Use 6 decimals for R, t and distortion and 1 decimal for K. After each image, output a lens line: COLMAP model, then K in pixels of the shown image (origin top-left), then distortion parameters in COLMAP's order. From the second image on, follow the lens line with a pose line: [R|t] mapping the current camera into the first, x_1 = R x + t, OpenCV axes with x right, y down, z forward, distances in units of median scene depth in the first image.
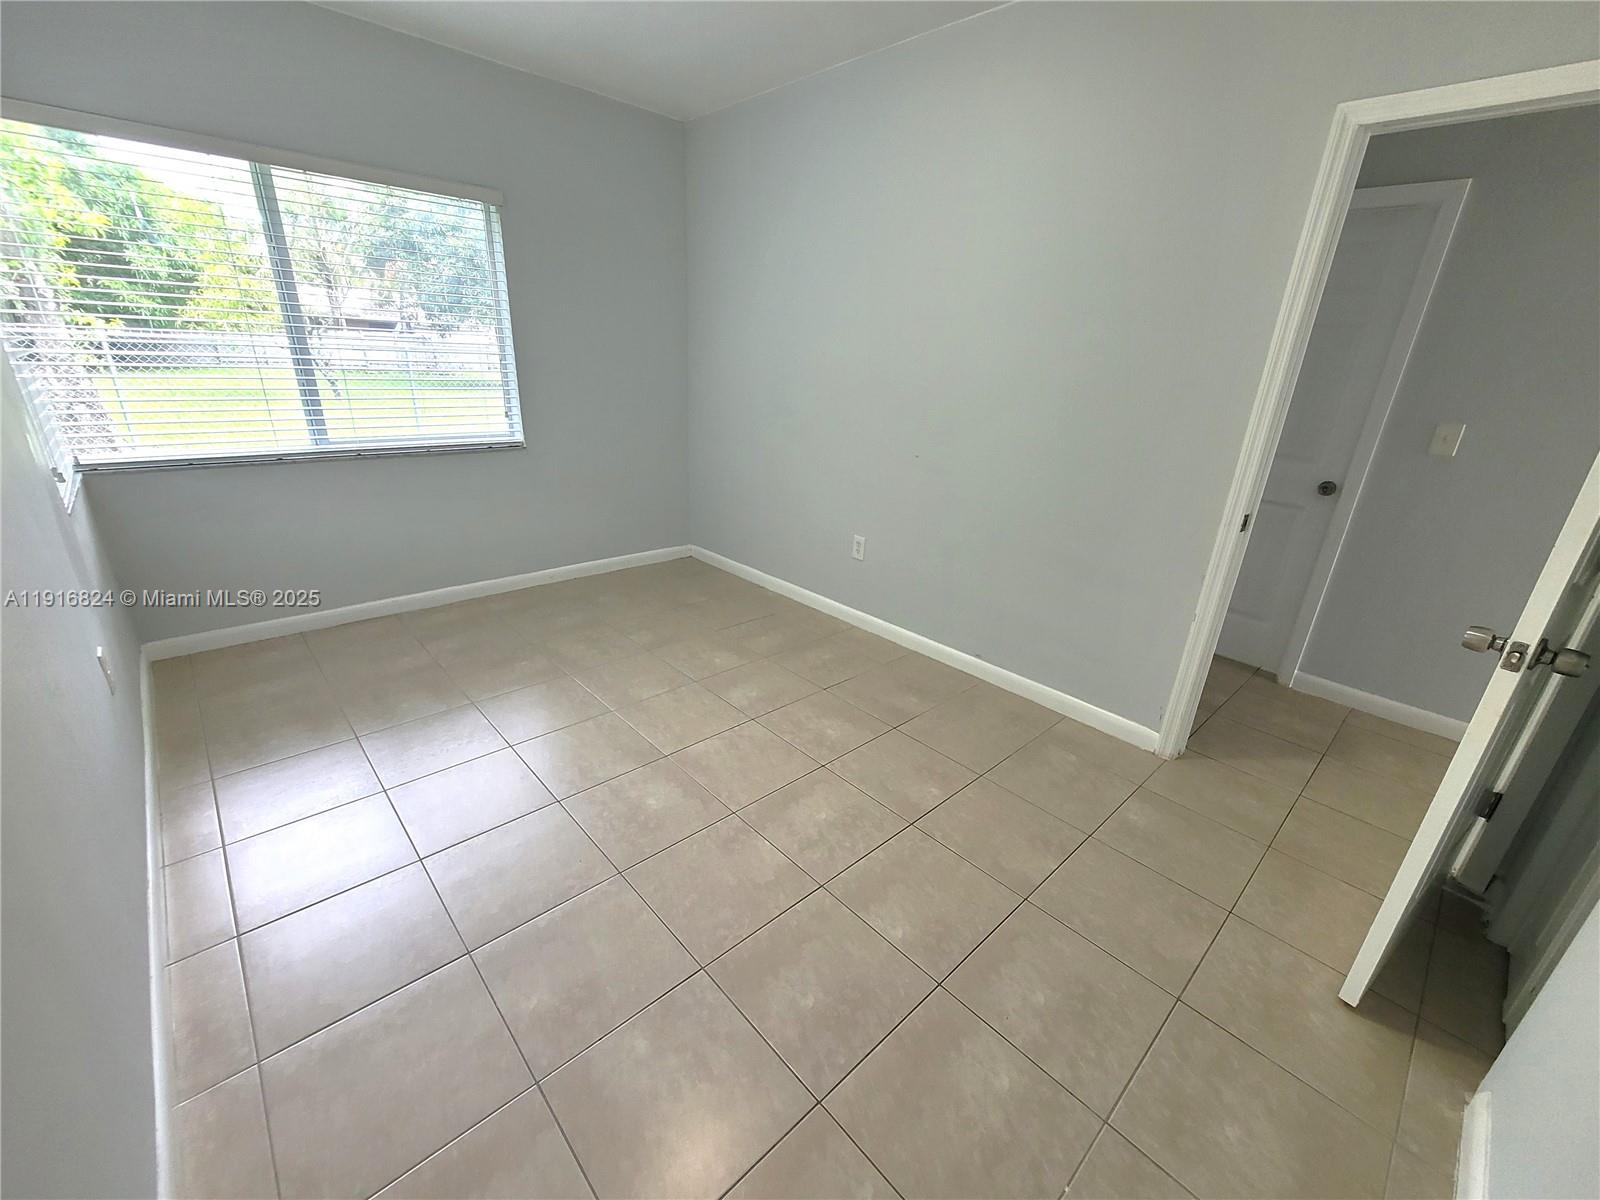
lens RADIAL K [[646.0, 0, 804.9], [0, 646.0, 604.9], [0, 0, 1]] dist [-0.007549, 0.005249]
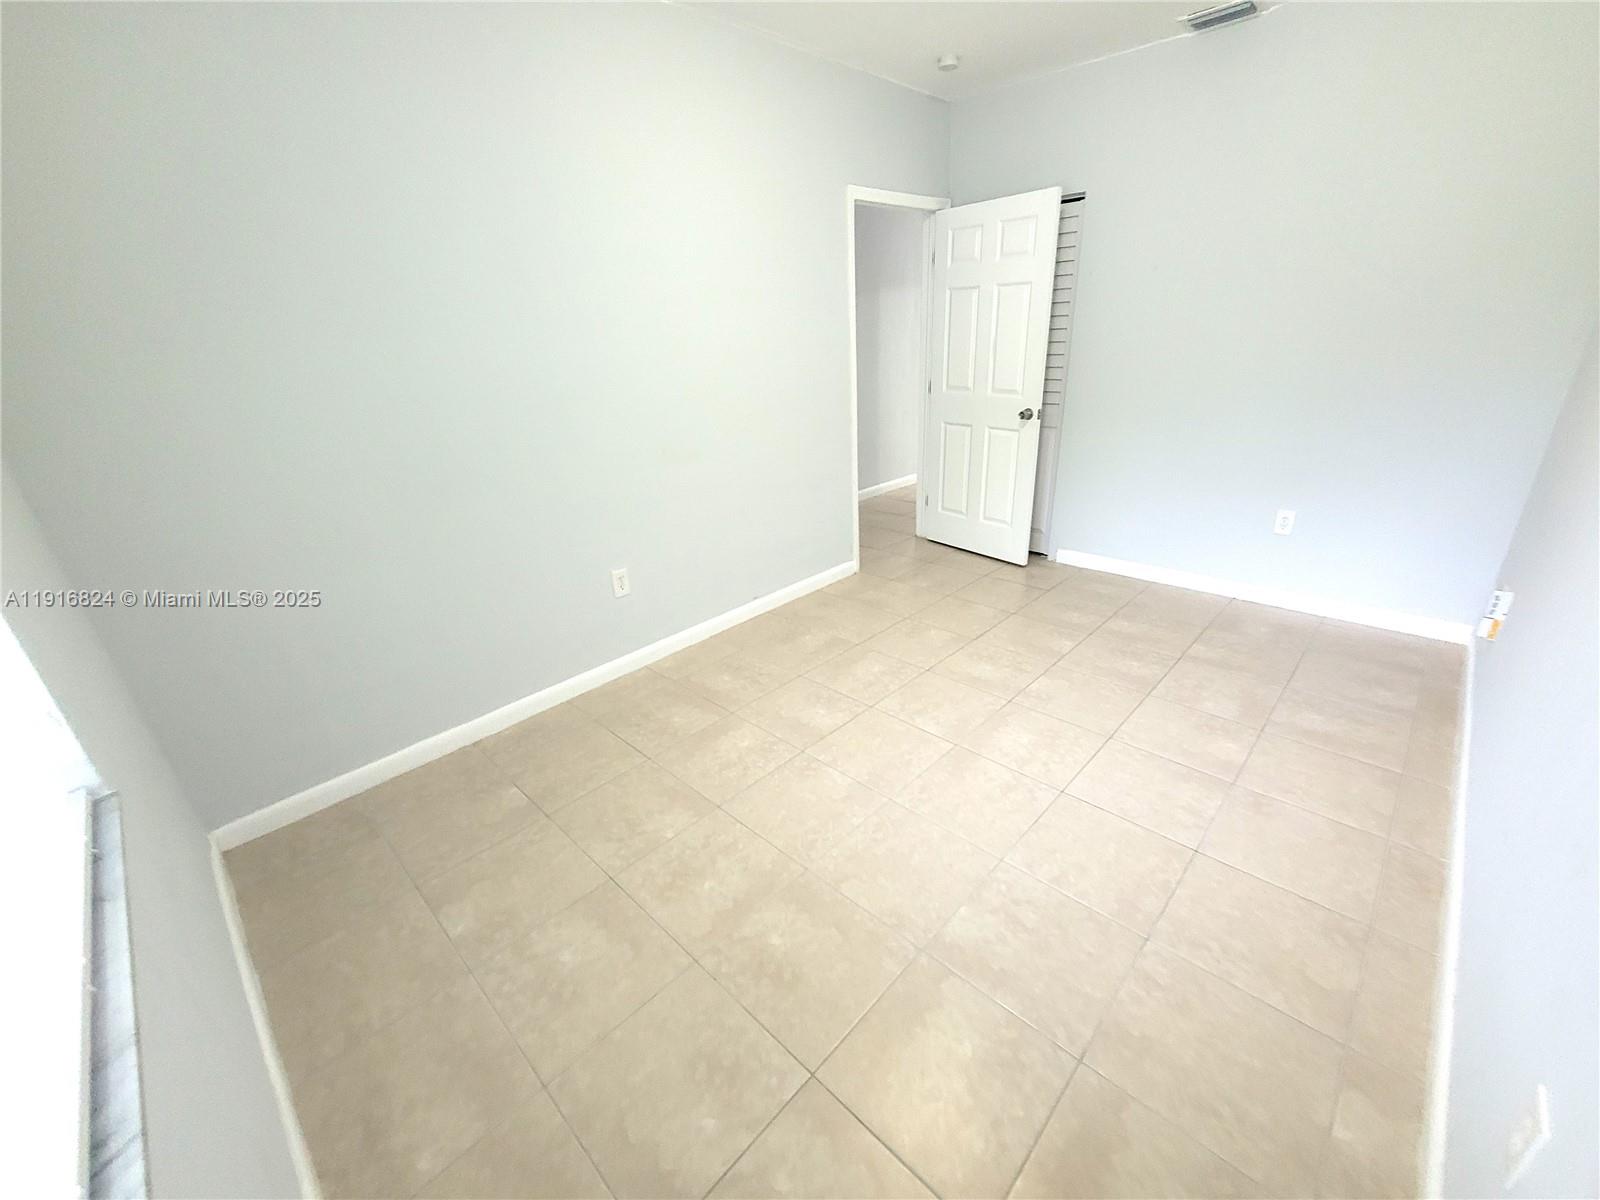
lens RADIAL K [[646.0, 0, 804.9], [0, 646.0, 604.9], [0, 0, 1]] dist [-0.007549, 0.005249]
pose [[-0.038857, -0.441155, 0.896589, -0.855269], [0.408150, 0.811997, 0.417222, -0.391829], [-0.912087, 0.382155, 0.148506, 0.819092]]
